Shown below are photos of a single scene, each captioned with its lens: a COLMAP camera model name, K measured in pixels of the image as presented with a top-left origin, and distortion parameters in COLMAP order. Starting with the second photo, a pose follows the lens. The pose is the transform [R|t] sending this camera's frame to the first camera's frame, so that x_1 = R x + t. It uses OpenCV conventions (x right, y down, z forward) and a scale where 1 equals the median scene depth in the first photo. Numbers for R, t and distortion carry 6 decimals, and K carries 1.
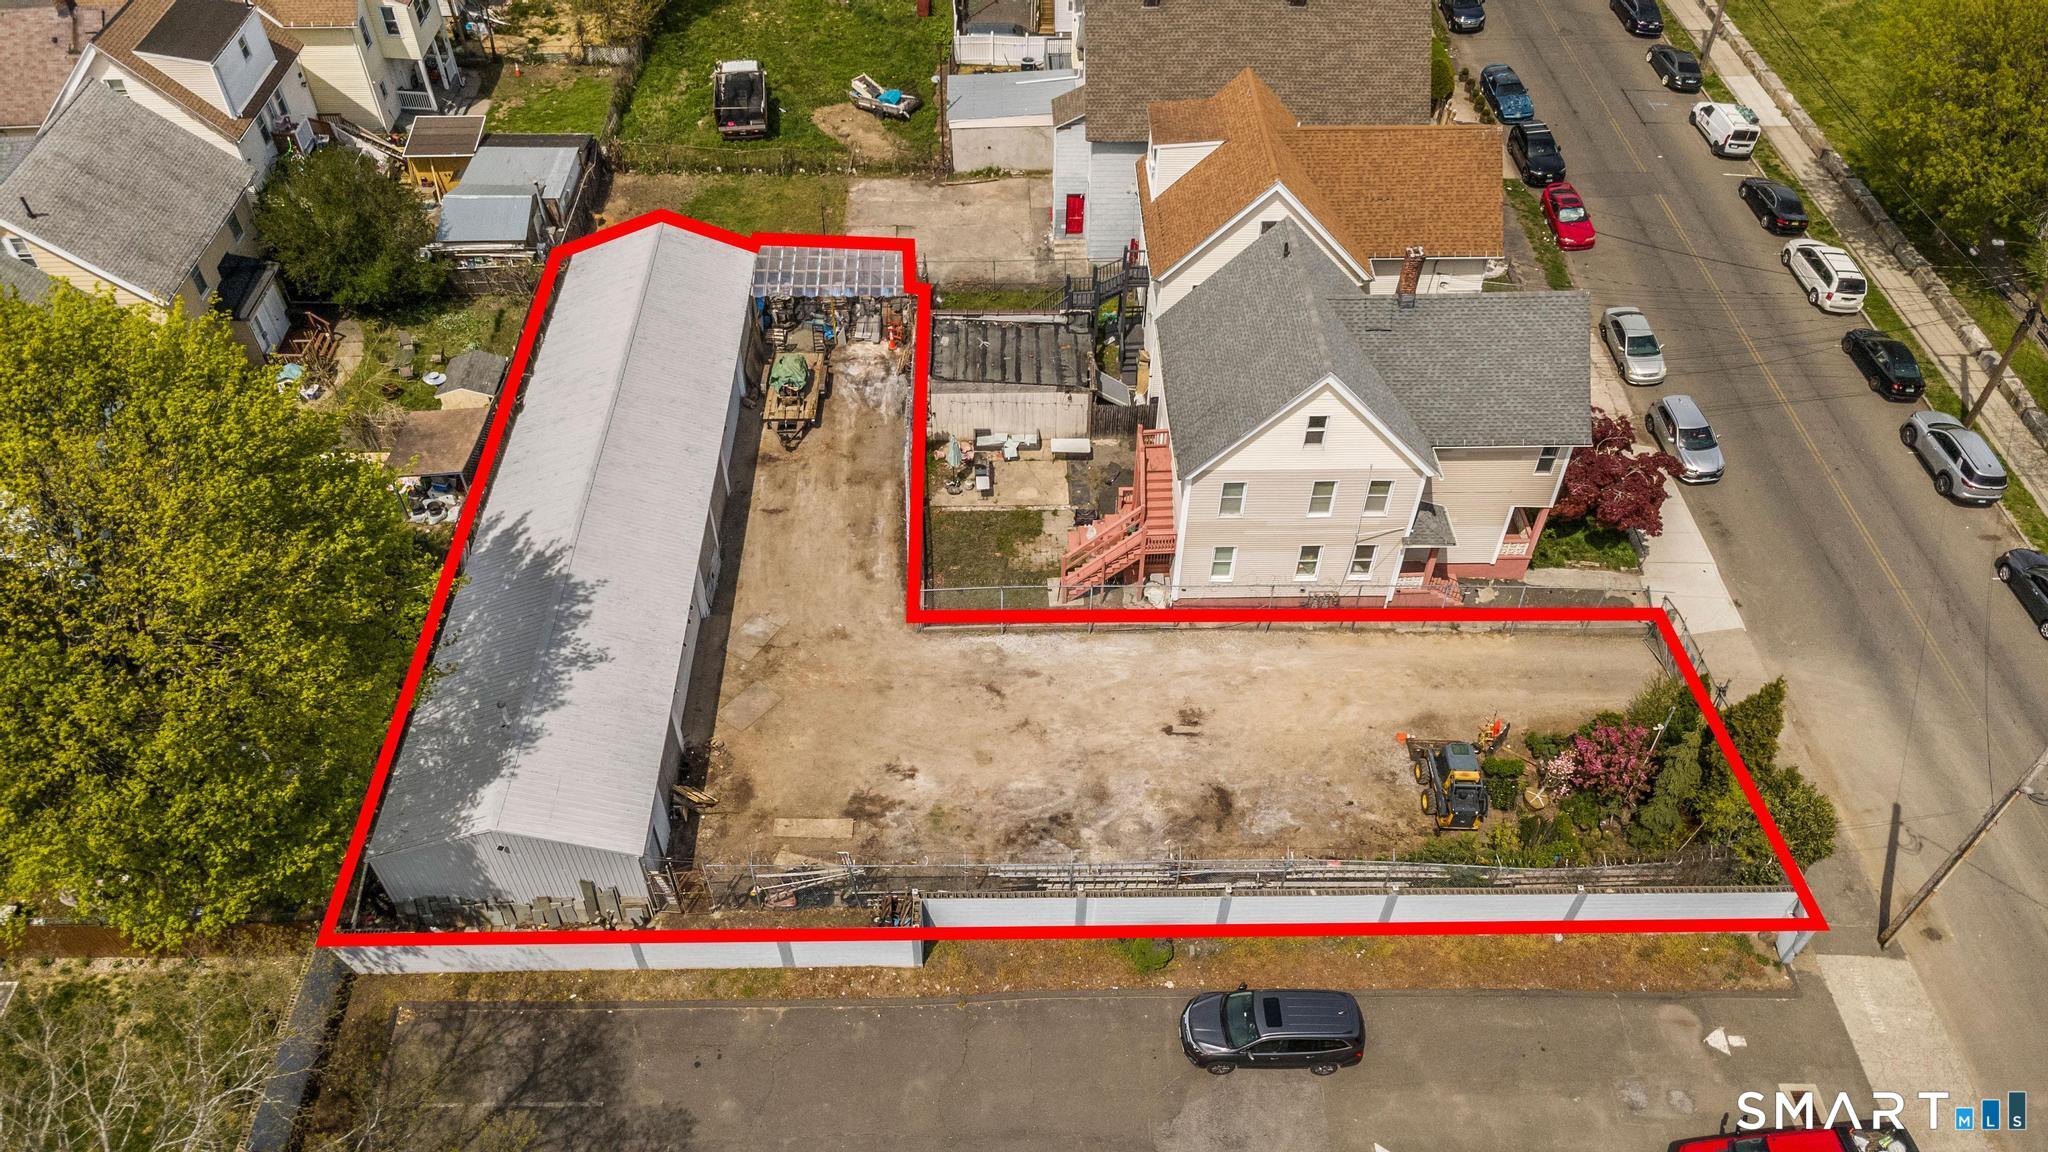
lens RADIAL K [[1431.8, 0, 1026.6], [0, 1431.8, 574.0], [0, 0, 1]] dist [0.025968, -0.039534]
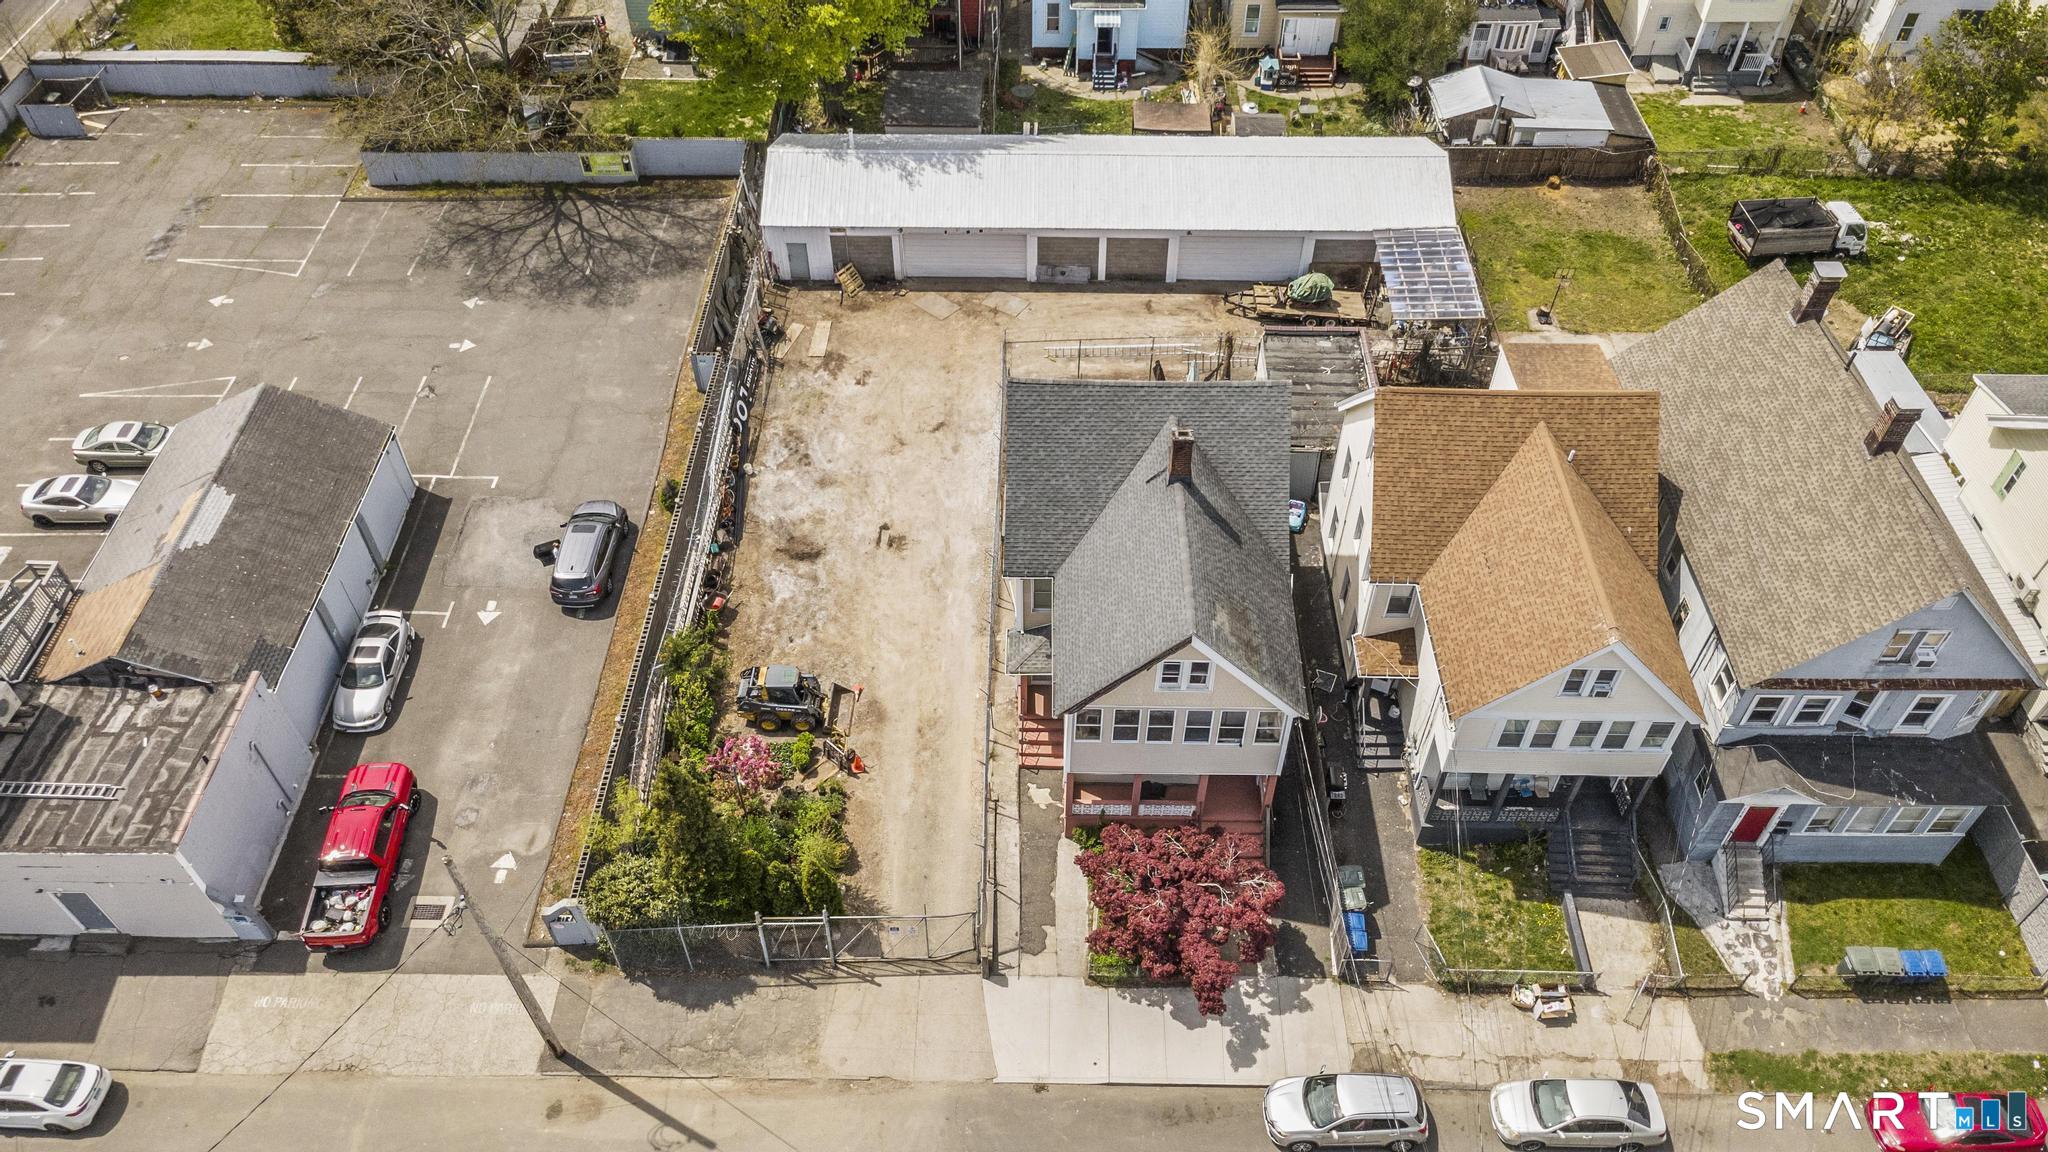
lens RADIAL K [[1431.8, 0, 1018.5], [0, 1431.8, 571.6], [0, 0, 1]] dist [0.025968, -0.039534]
pose [[-0.040145, 0.723629, -0.689021, 0.771859], [-0.715493, 0.460525, 0.525344, -0.470331], [0.697465, 0.514080, 0.499264, 0.433820]]
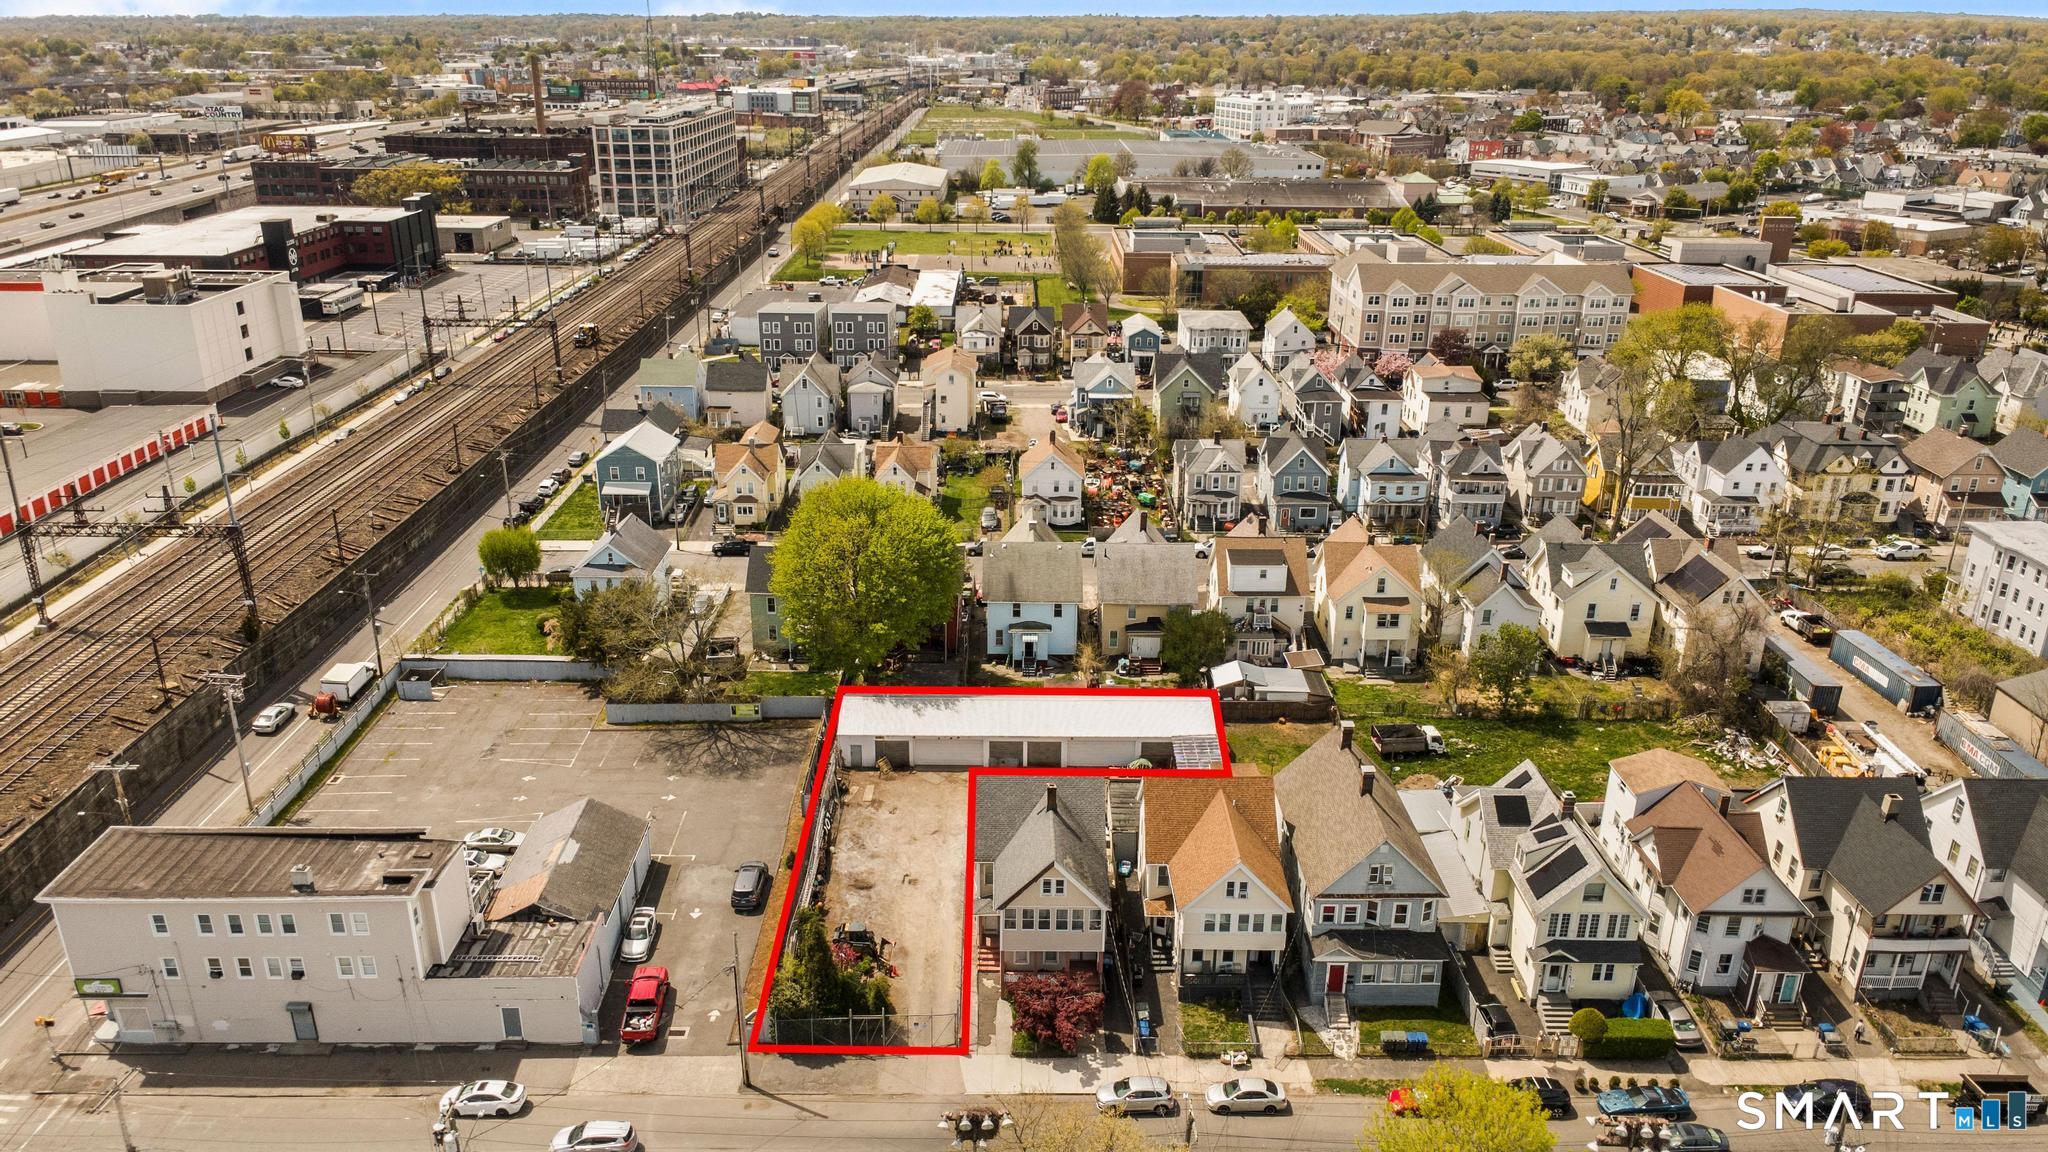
lens RADIAL K [[1431.8, 0, 1024.6], [0, 1431.8, 577.1], [0, 0, 1]] dist [0.025968, -0.039534]
pose [[-0.013442, 0.353673, -0.935272, 1.644434], [-0.724985, 0.640729, 0.252711, -0.717189], [0.688634, 0.681455, 0.247795, 0.236961]]
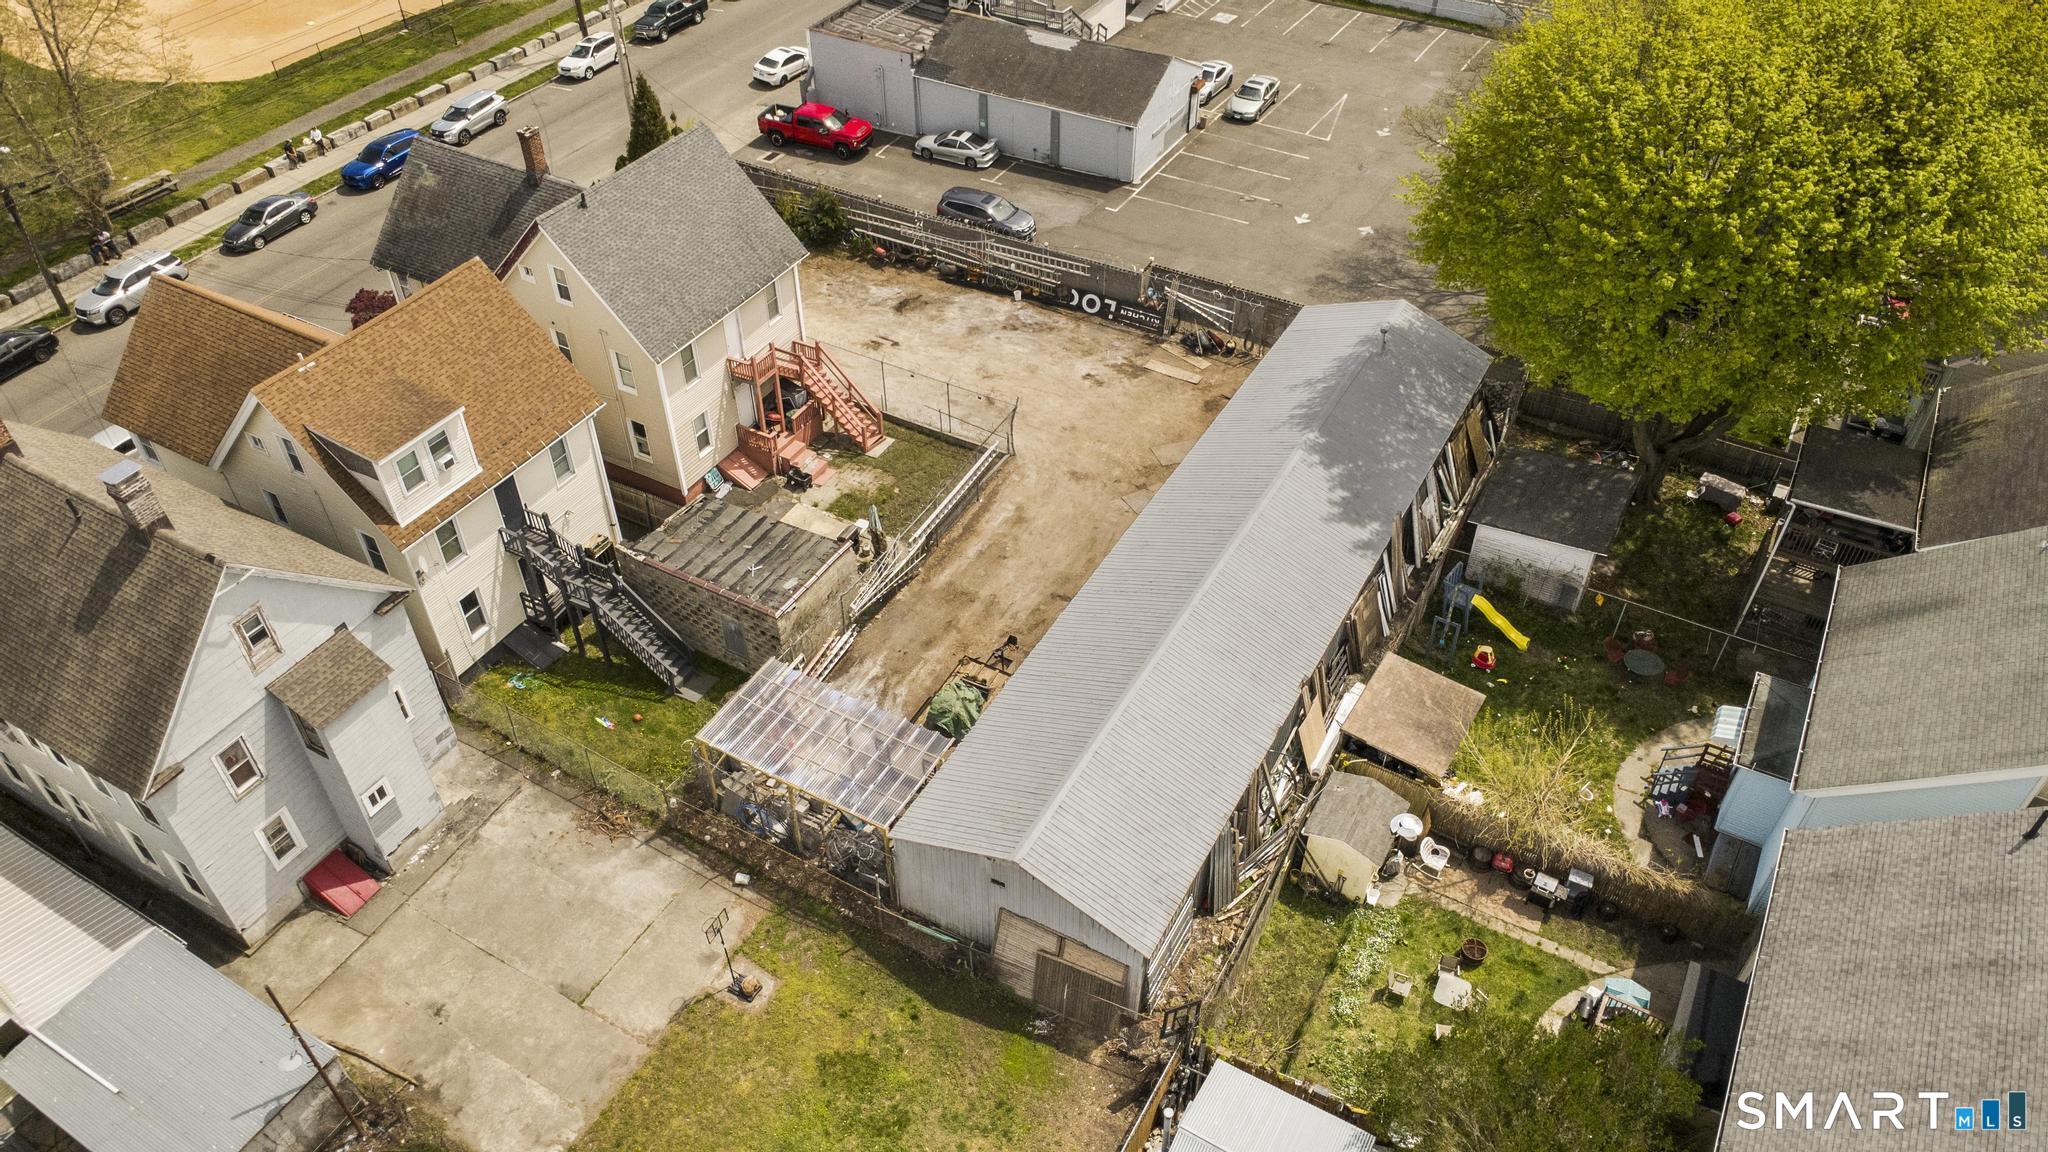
lens RADIAL K [[1431.8, 0, 1023.7], [0, 1431.8, 568.8], [0, 0, 1]] dist [0.025968, -0.039534]
pose [[-0.858814, -0.346518, 0.377311, -0.473082], [0.363374, 0.107115, 0.925465, -0.867355], [-0.361106, 0.931908, 0.033924, 0.928268]]
